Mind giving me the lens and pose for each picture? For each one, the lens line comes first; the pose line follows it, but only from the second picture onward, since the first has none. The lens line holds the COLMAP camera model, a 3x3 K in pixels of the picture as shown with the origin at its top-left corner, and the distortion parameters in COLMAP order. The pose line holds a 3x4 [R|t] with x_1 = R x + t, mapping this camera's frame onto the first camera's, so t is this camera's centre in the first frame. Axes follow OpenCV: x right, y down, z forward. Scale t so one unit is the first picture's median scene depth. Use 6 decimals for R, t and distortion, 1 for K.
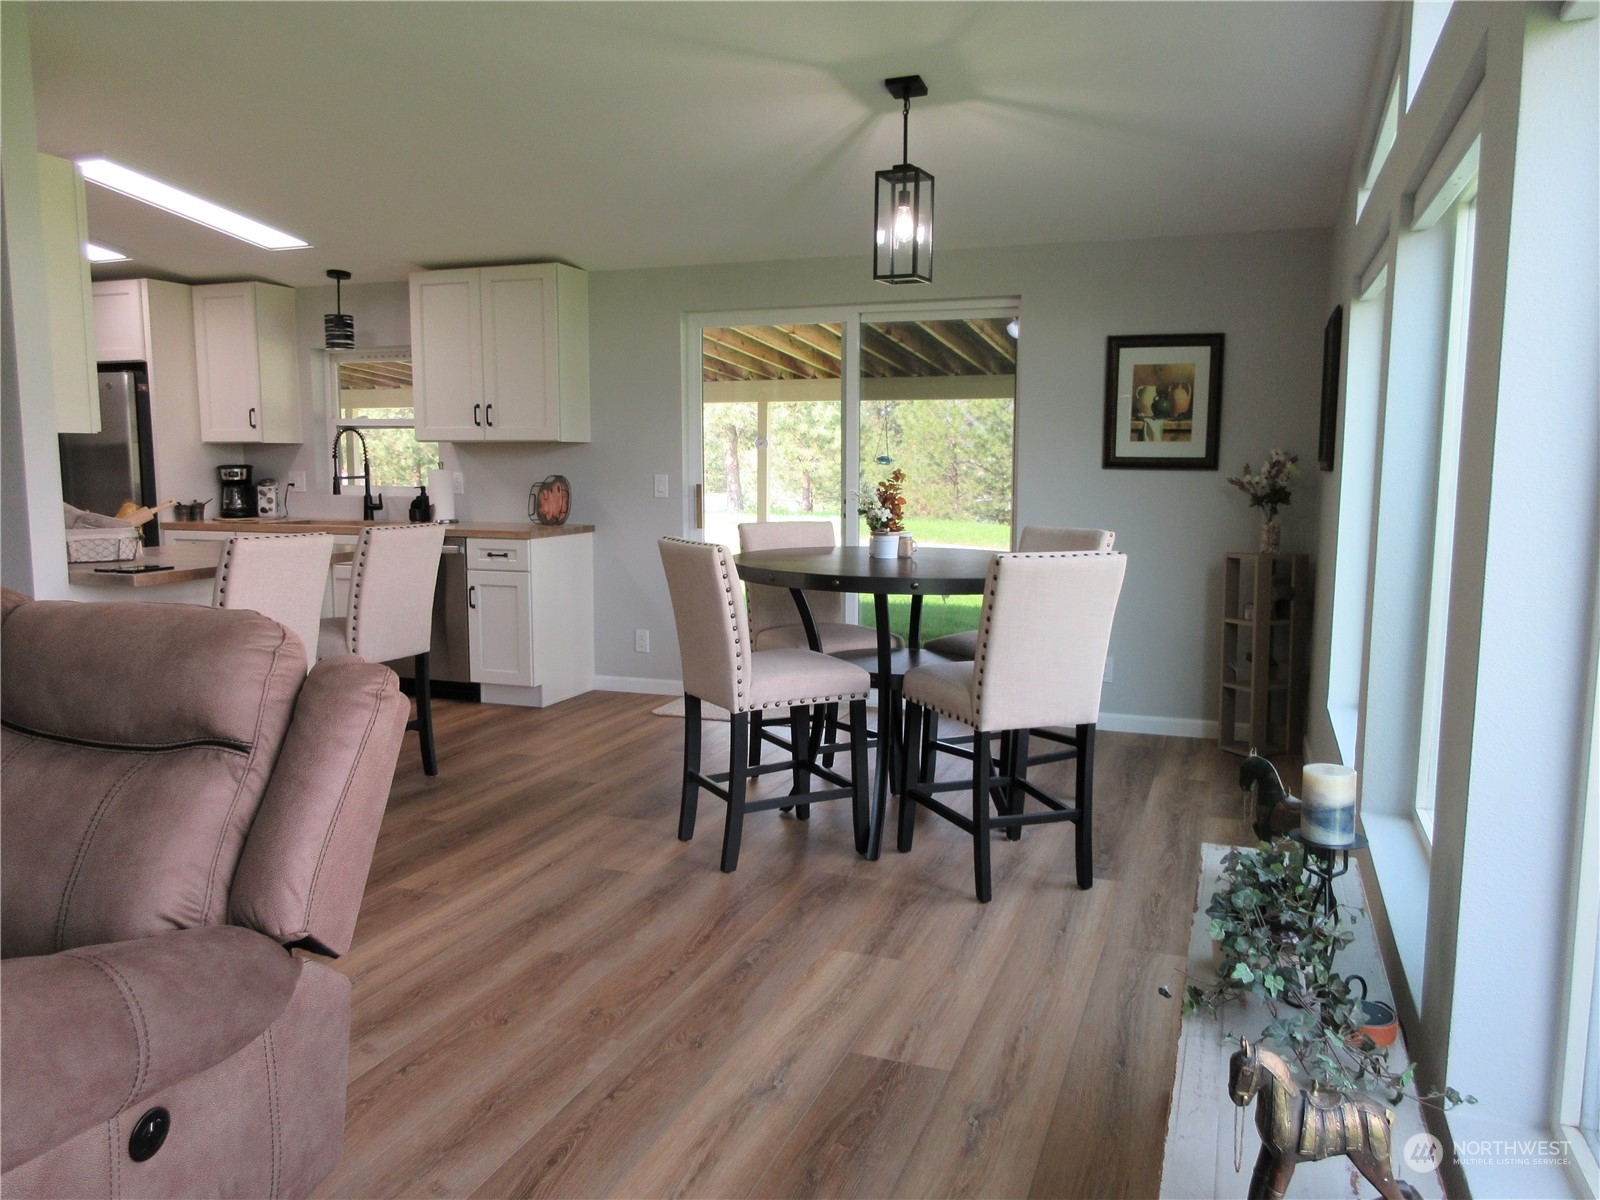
lens RADIAL K [[1205.6, 0, 809.9], [0, 1205.6, 592.5], [0, 0, 1]] dist [0.005981, 0.006455]
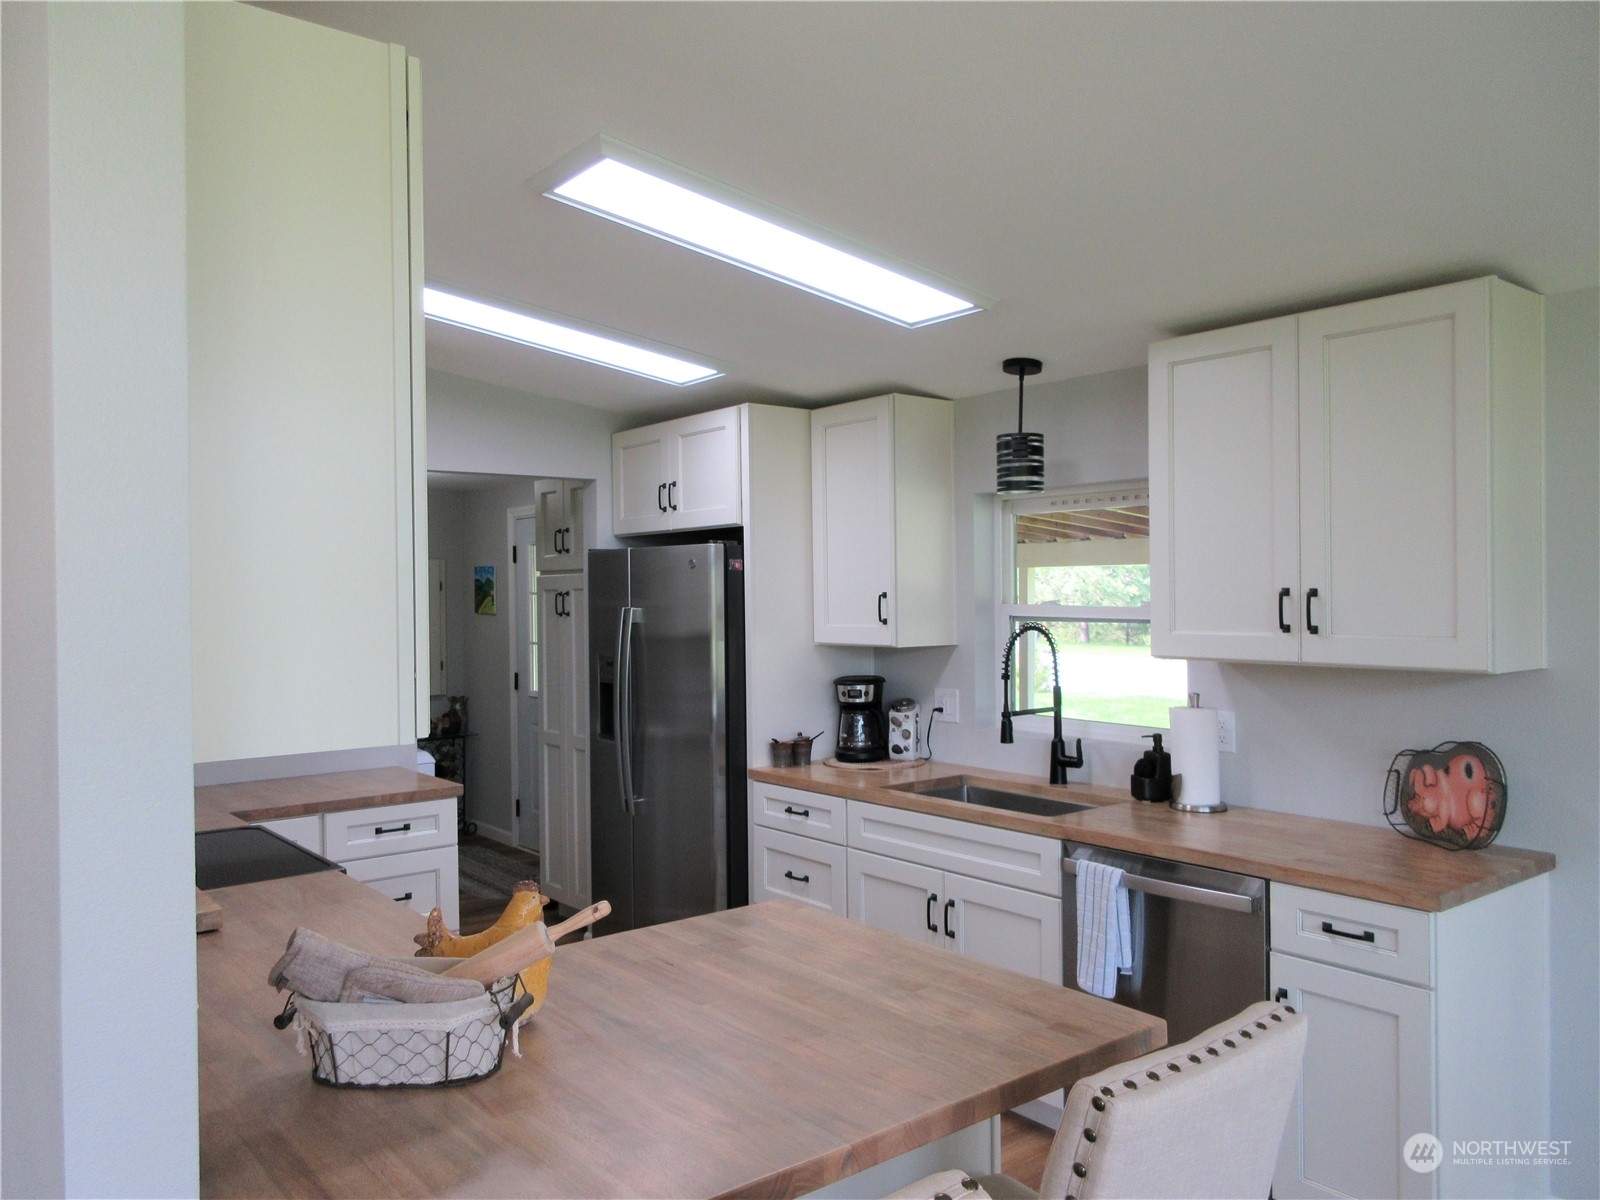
lens RADIAL K [[1205.6, 0, 791.6], [0, 1205.6, 575.6], [0, 0, 1]] dist [0.005981, 0.006455]
pose [[0.853248, -0.013978, -0.521318, -0.199621], [-0.050936, 0.992627, -0.109984, -0.101690], [0.519012, 0.120397, 0.846245, 0.503248]]
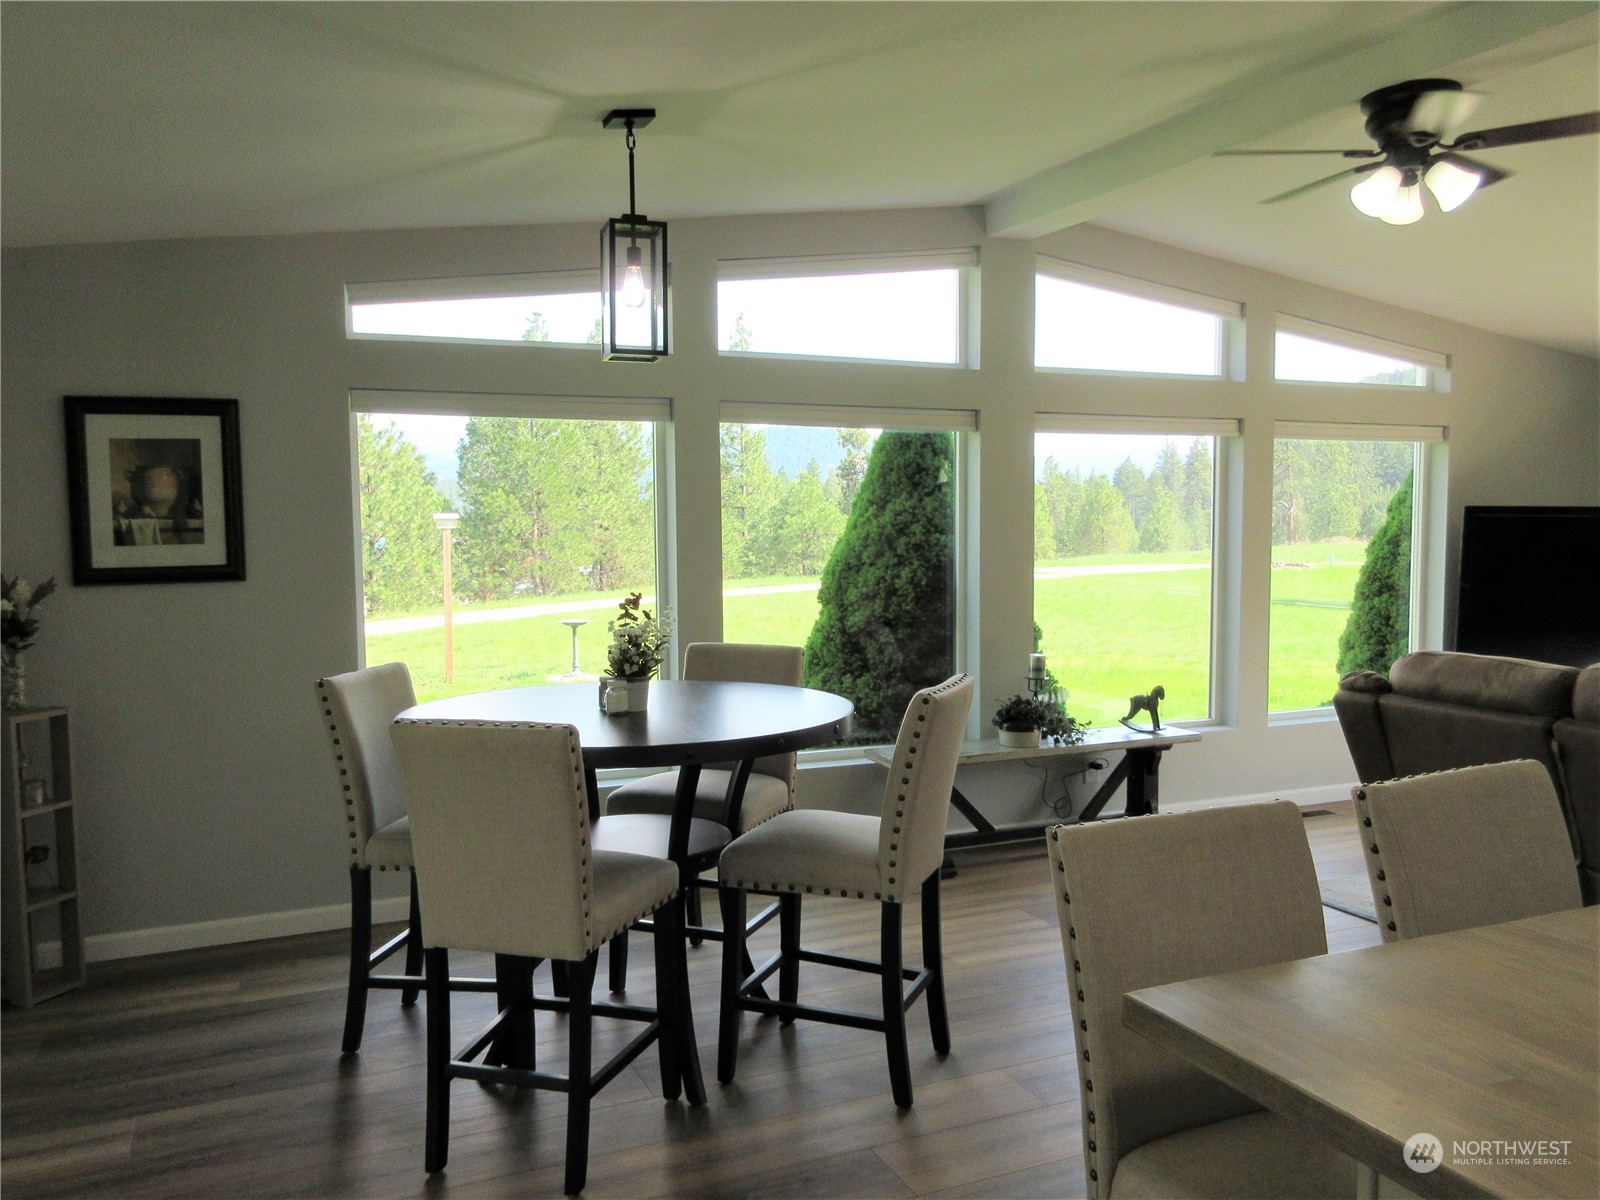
lens RADIAL K [[1279.8, 0, 799.1], [0, 1279.8, 611.4], [0, 0, 1]] dist [-0.012206, 0.009744]
pose [[-0.684736, -0.058908, 0.726407, -0.408263], [0.087452, 0.982885, 0.162142, -0.146083], [-0.723525, 0.174550, -0.667865, 0.999872]]
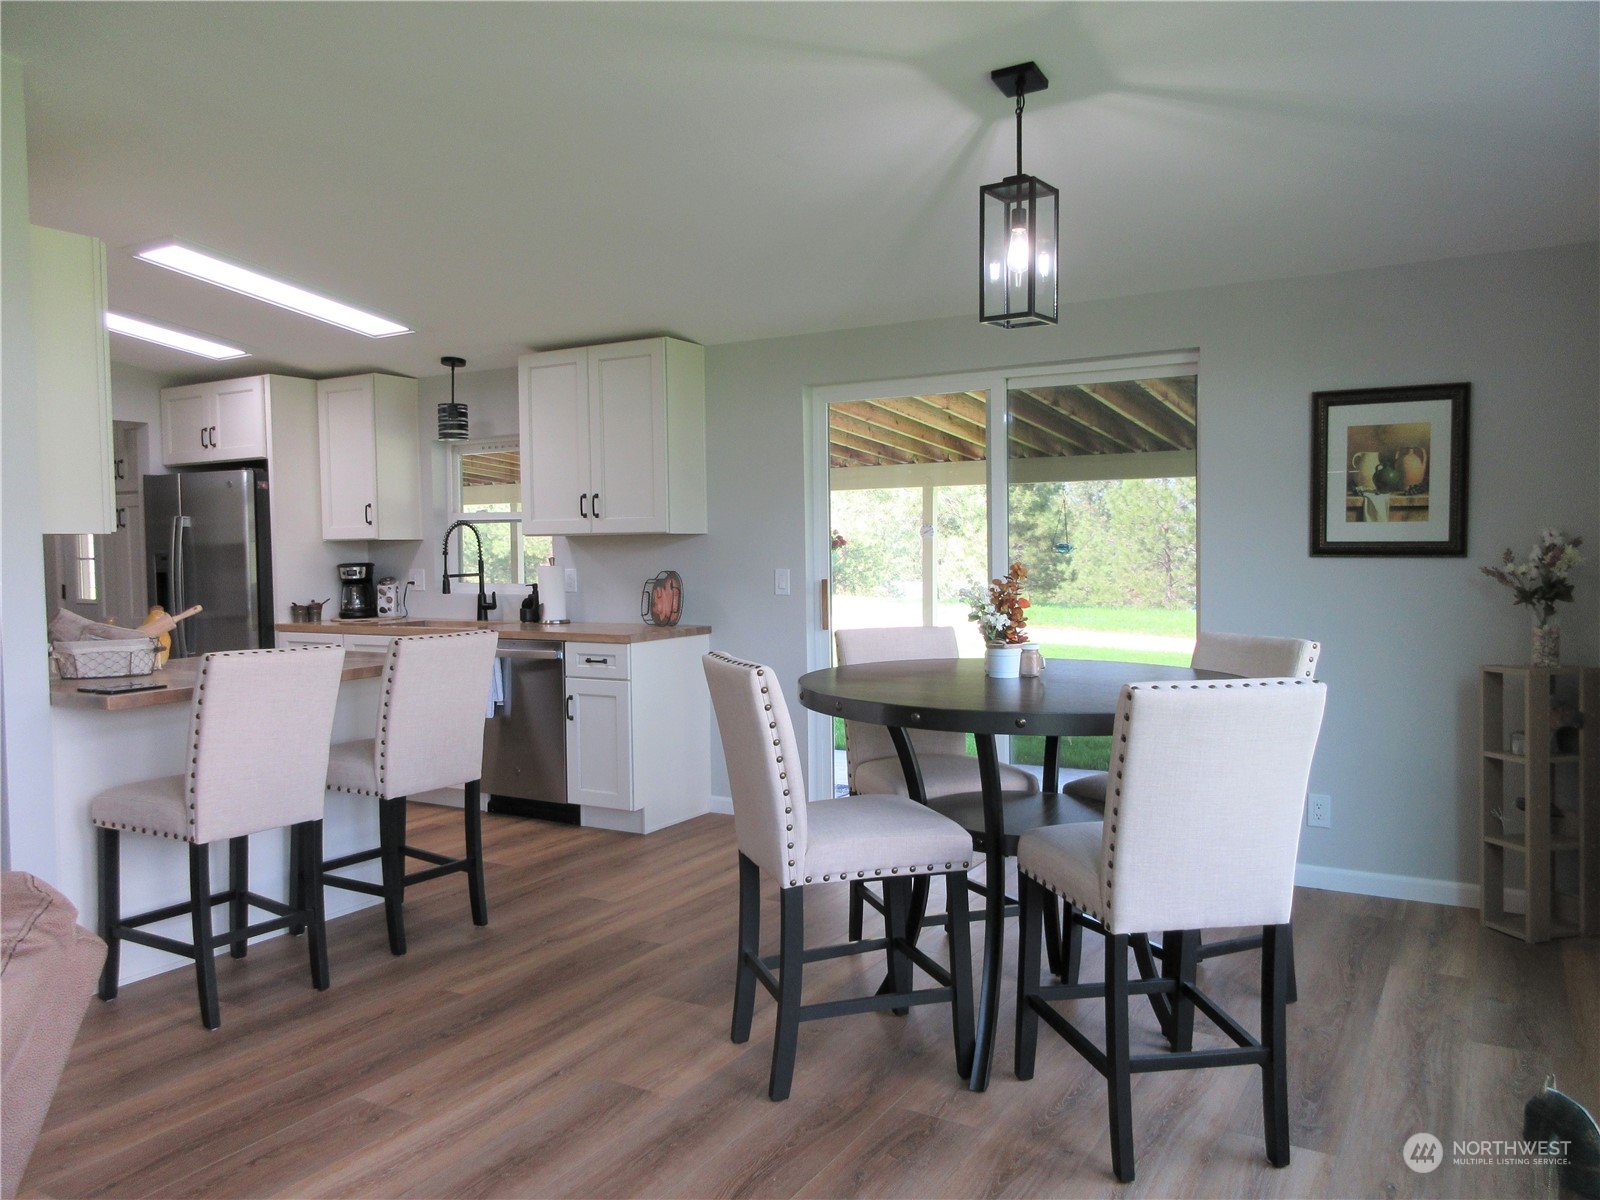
lens RADIAL K [[1205.6, 0, 803.6], [0, 1205.6, 590.1], [0, 0, 1]] dist [0.005981, 0.006455]
pose [[0.983871, -0.007333, -0.178726, 0.051697], [-0.006036, 0.997229, -0.074146, -0.018144], [0.178775, 0.074029, 0.981101, 0.147803]]
